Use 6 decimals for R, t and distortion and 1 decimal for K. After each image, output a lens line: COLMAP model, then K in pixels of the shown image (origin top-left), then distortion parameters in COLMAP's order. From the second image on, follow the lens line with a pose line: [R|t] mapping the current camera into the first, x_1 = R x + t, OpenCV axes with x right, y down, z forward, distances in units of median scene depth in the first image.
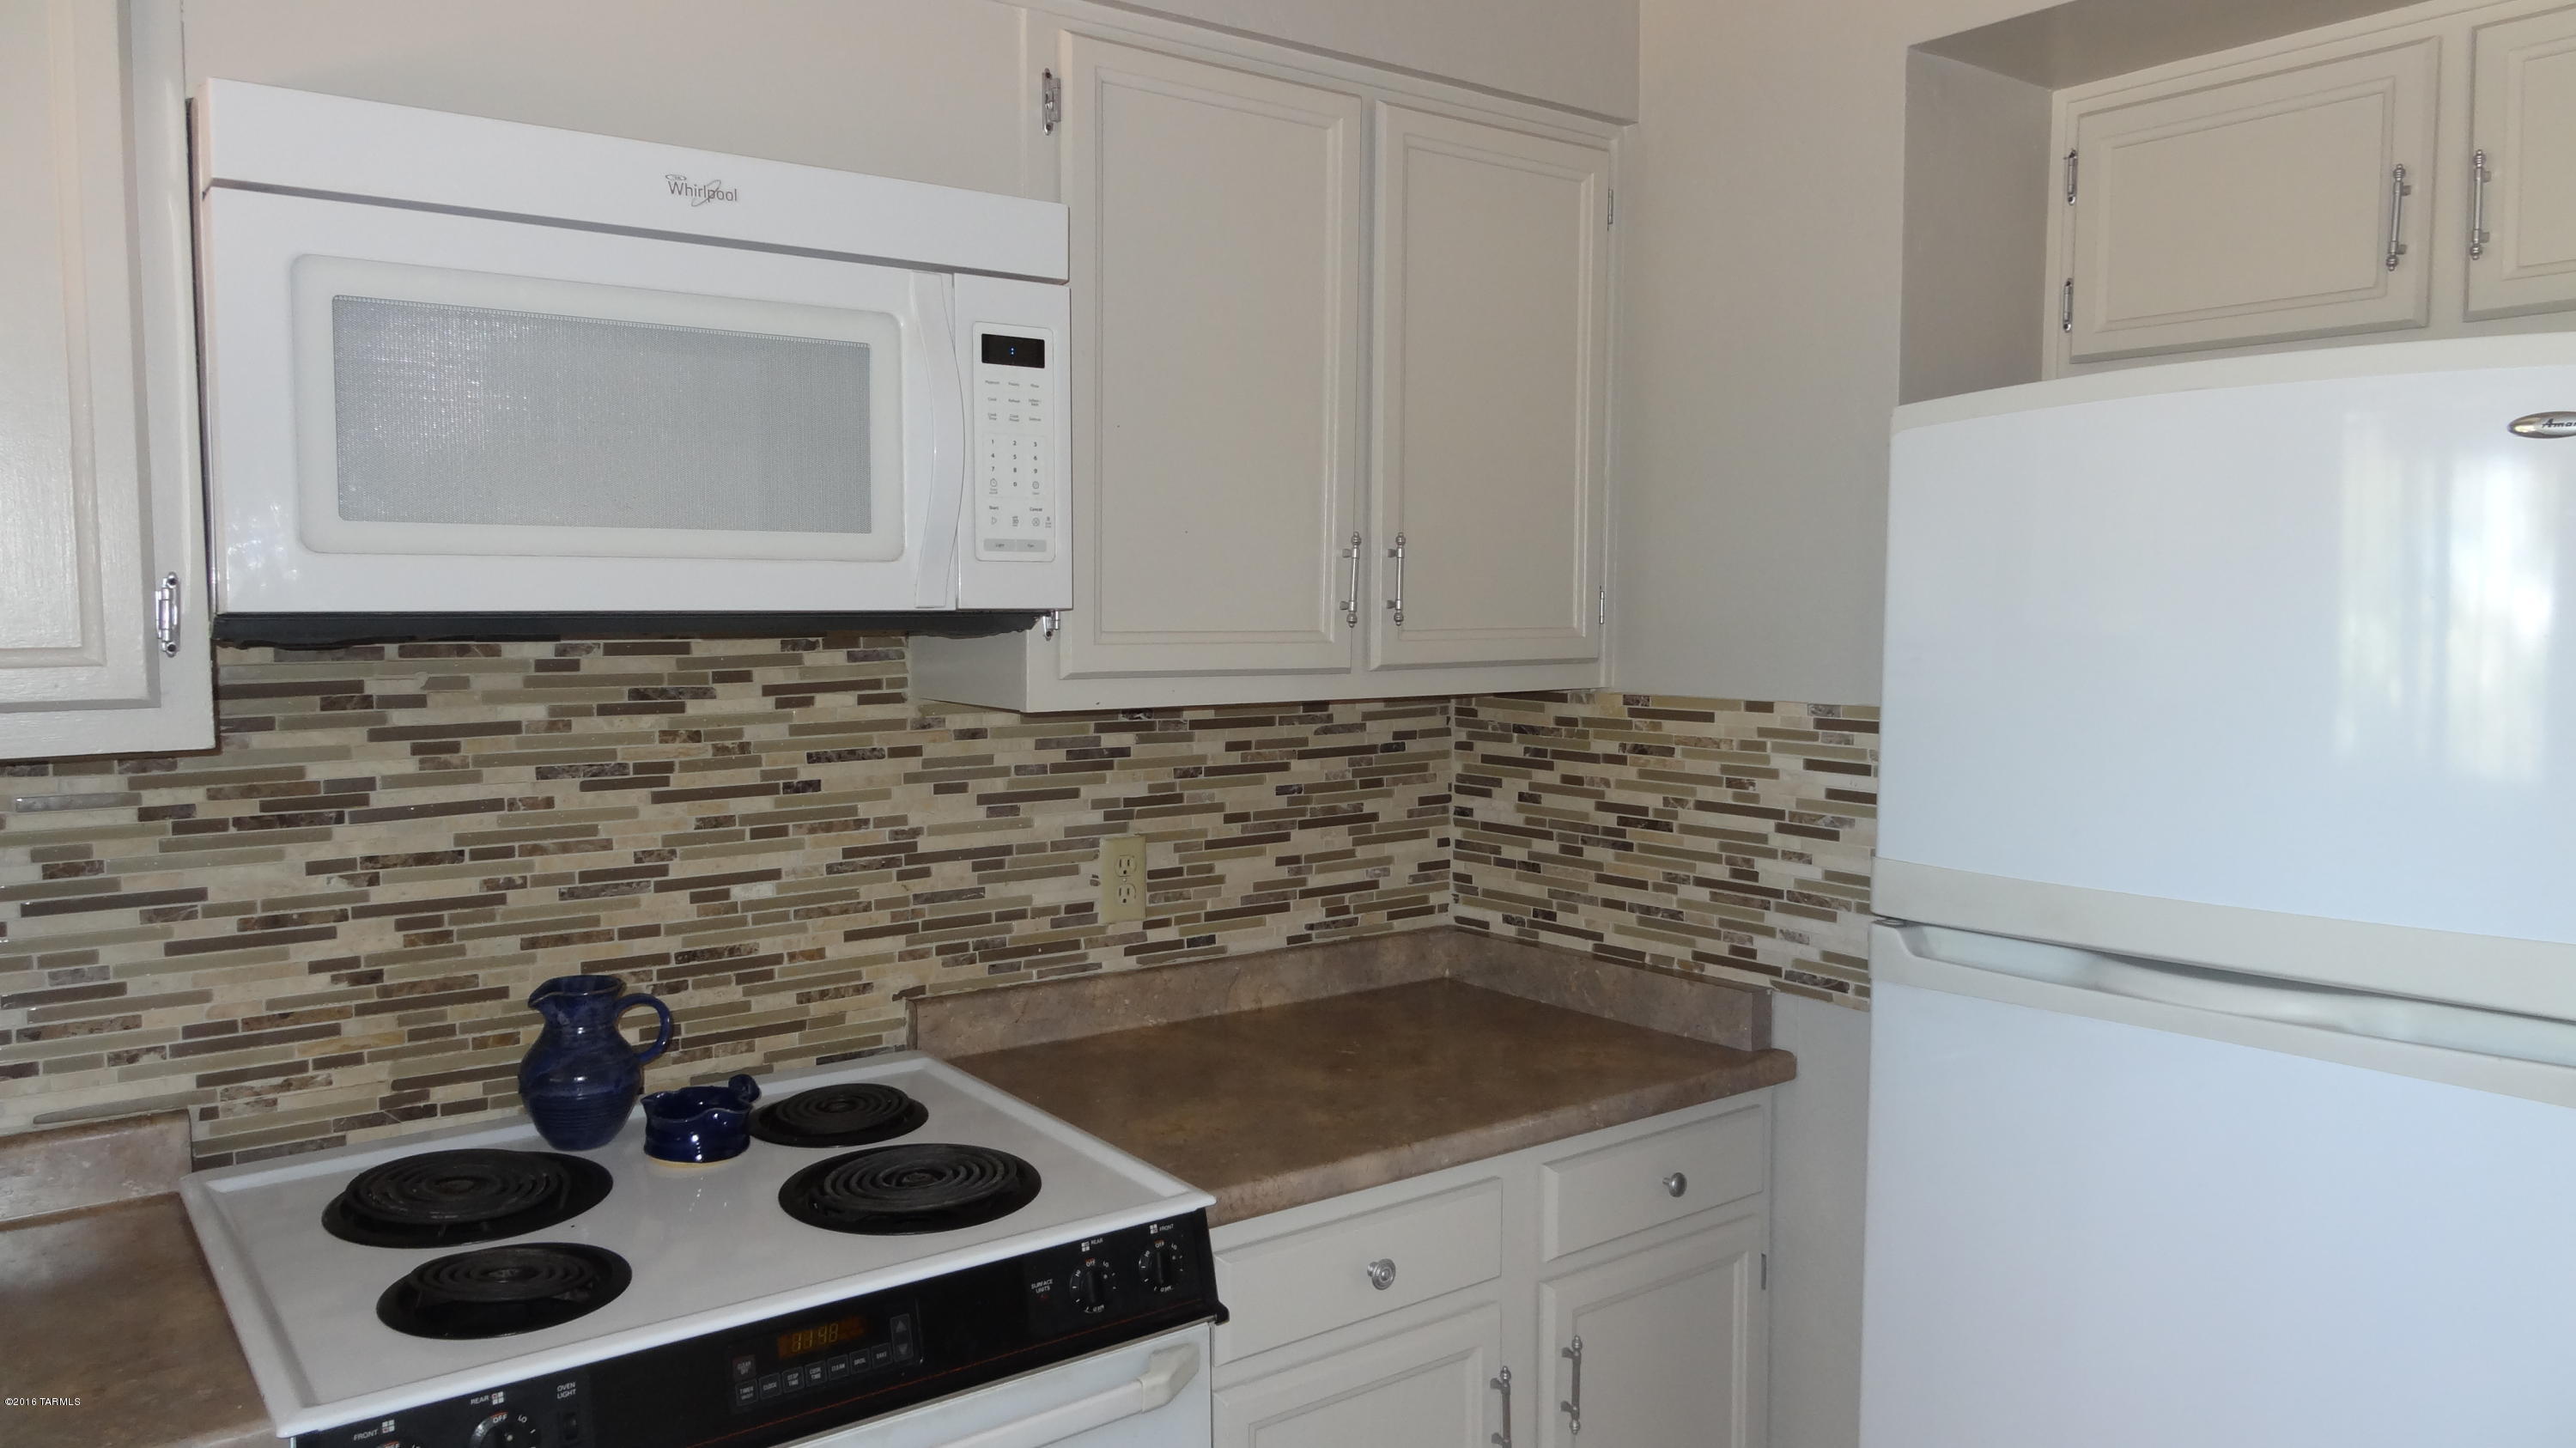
lens RADIAL K [[1777.7, 0, 1303.0], [0, 1777.7, 718.7], [0, 0, 1]] dist [-0.013103, 0.012138]
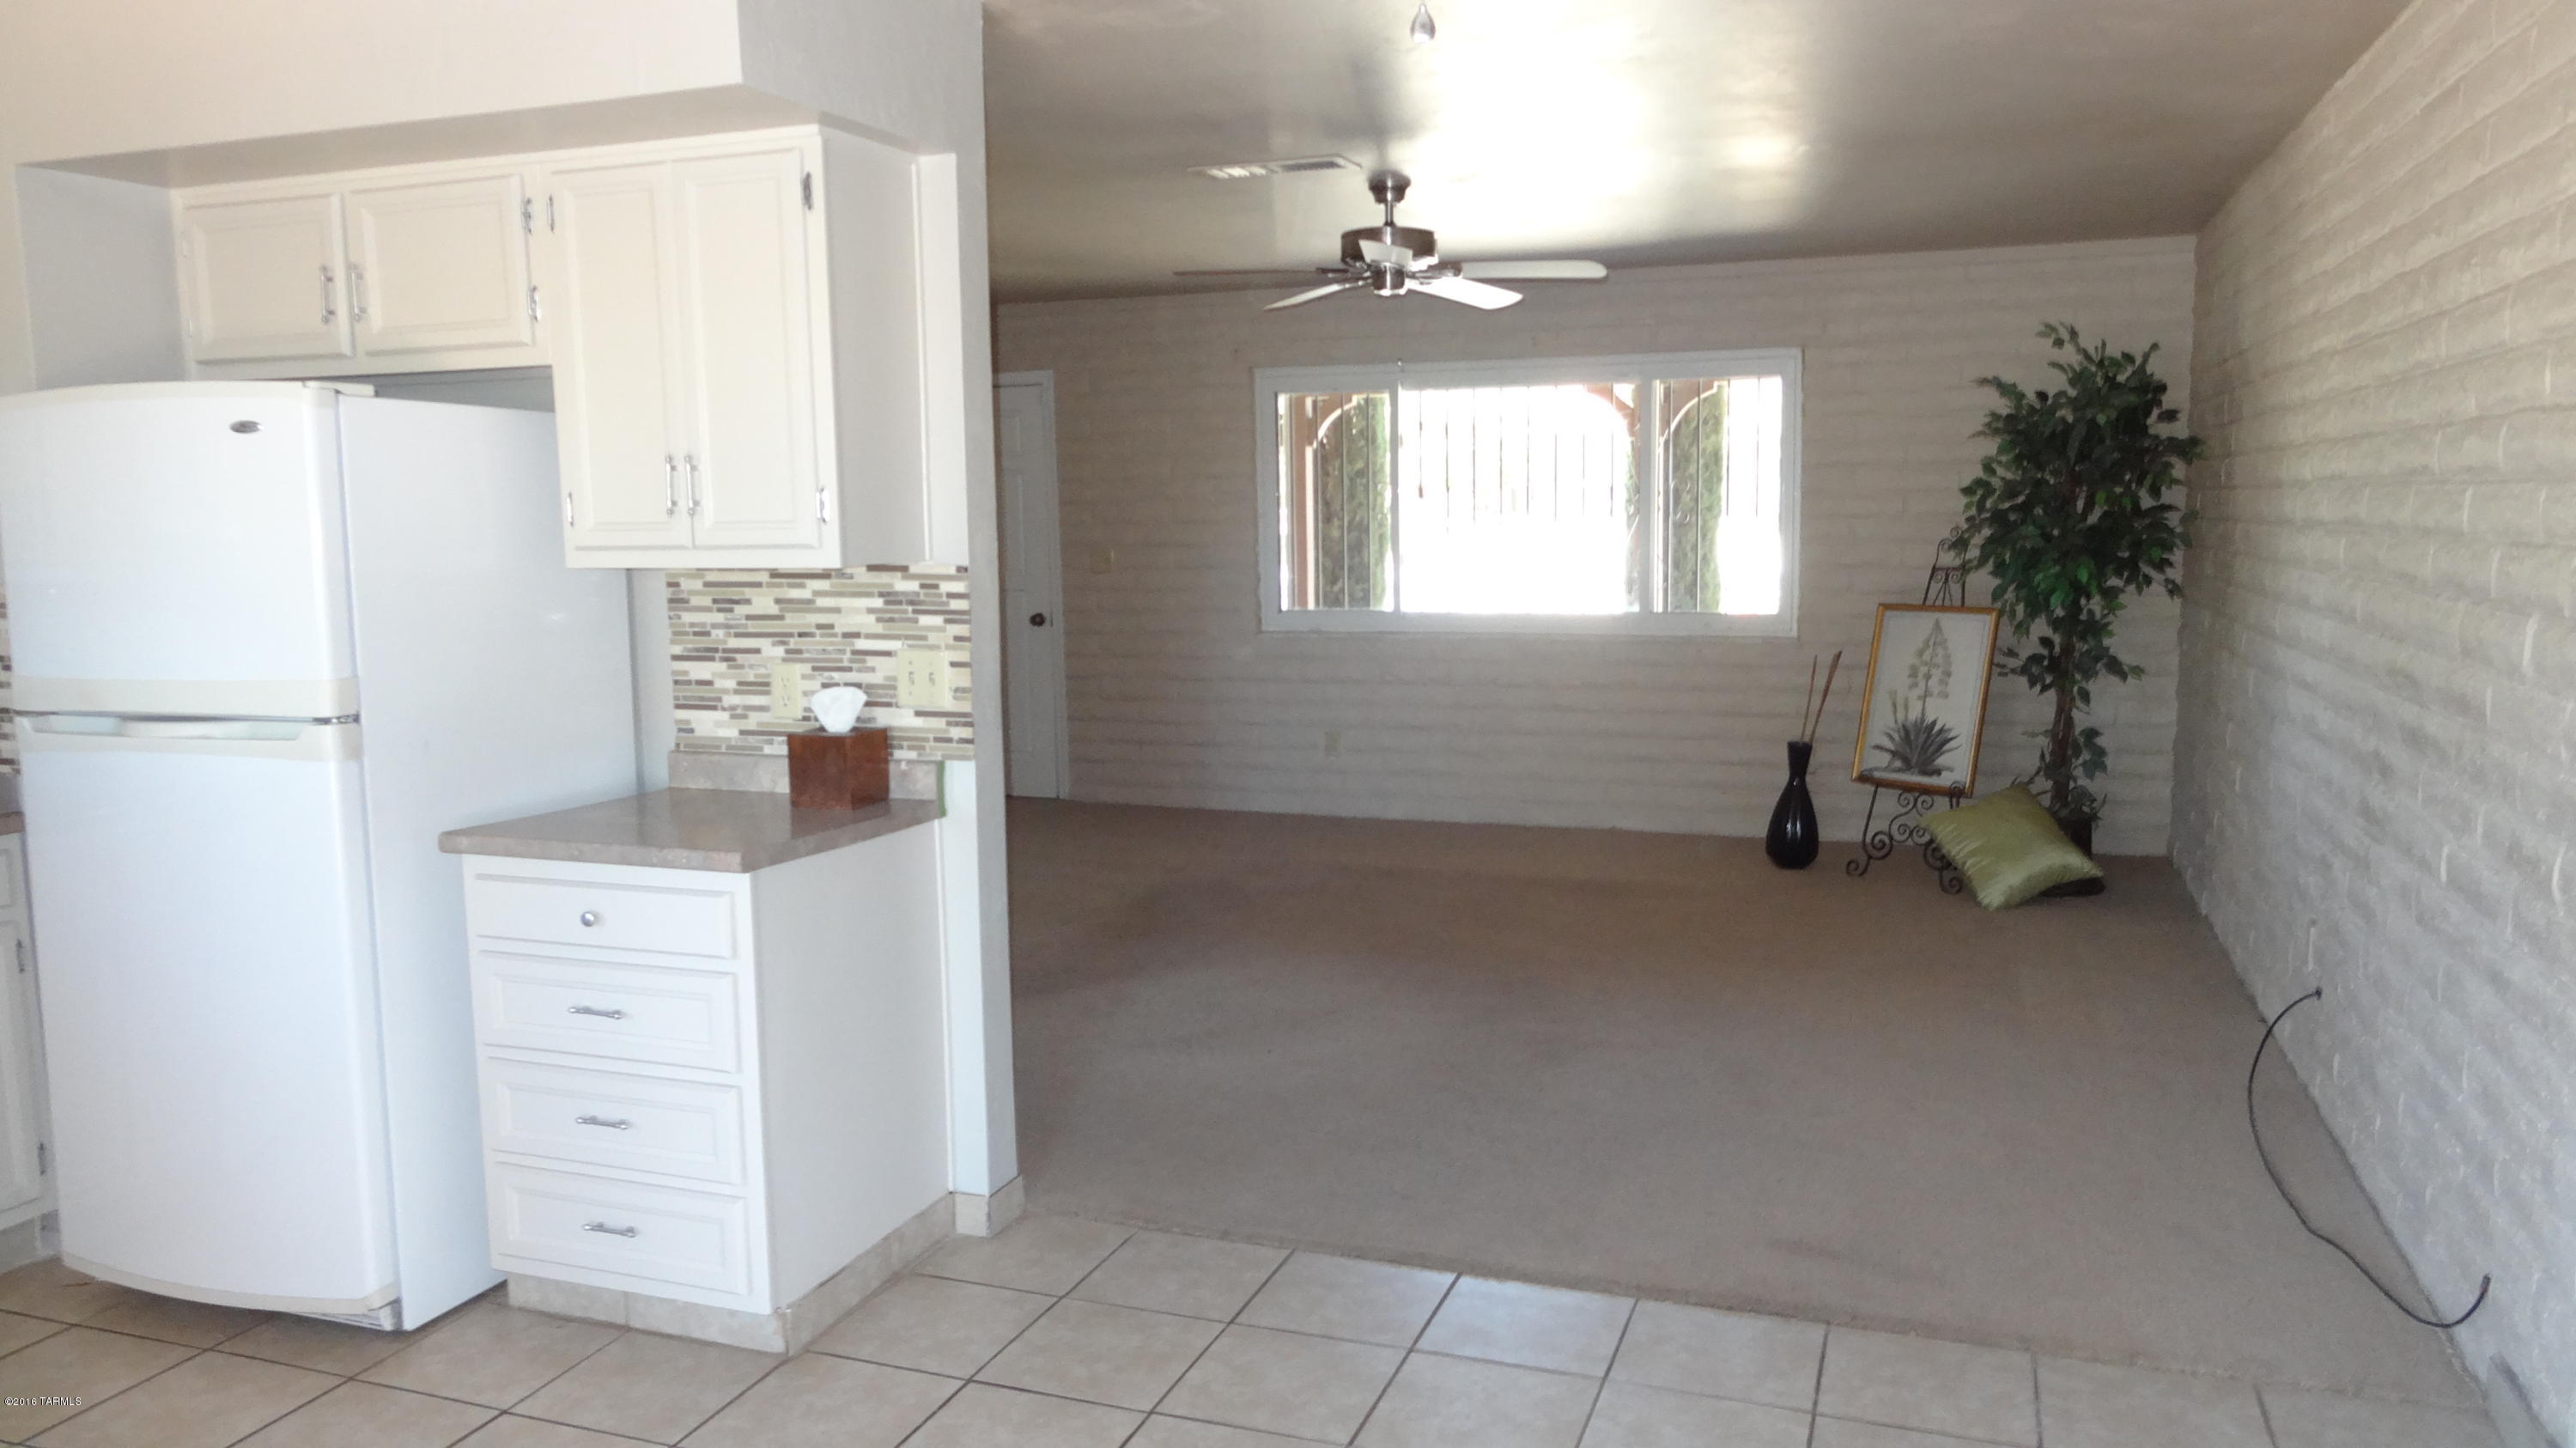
lens RADIAL K [[1777.7, 0, 1270.4], [0, 1777.7, 722.1], [0, 0, 1]] dist [-0.013103, 0.012138]
pose [[0.846216, -0.078996, 0.526952, 0.412924], [0.049873, 0.996350, 0.069273, 0.062648], [-0.530501, -0.032339, 0.847067, -0.939822]]
